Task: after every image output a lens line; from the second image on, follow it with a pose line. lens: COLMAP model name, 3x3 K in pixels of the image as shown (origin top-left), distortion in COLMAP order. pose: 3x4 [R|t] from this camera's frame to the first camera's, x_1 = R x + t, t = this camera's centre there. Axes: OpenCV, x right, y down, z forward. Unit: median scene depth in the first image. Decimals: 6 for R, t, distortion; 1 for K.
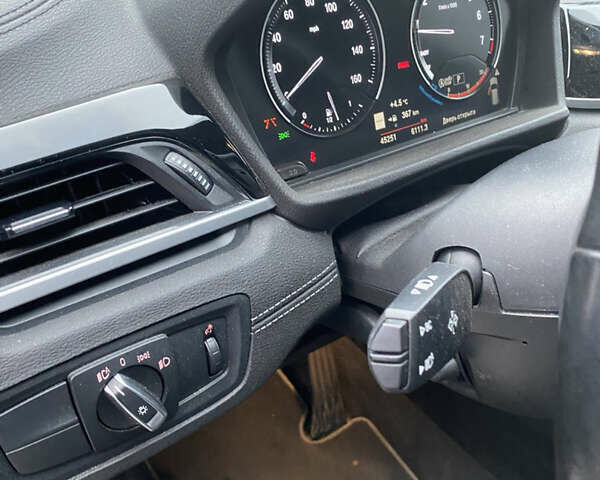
lens RADIAL K [[615.0, 0, 300.9], [0, 615.0, 256.6], [0, 0, 1]] dist [0.007182, -0.003681]
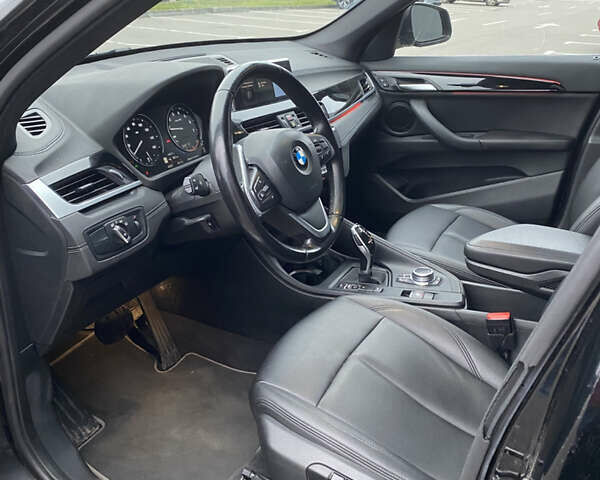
lens RADIAL K [[615.0, 0, 300.9], [0, 615.0, 256.6], [0, 0, 1]] dist [0.007182, -0.003681]
pose [[0.900723, -0.221187, 0.373864, -0.564006], [0.290606, 0.946524, -0.140148, 0.935598], [-0.322872, 0.234882, 0.916834, -2.037970]]
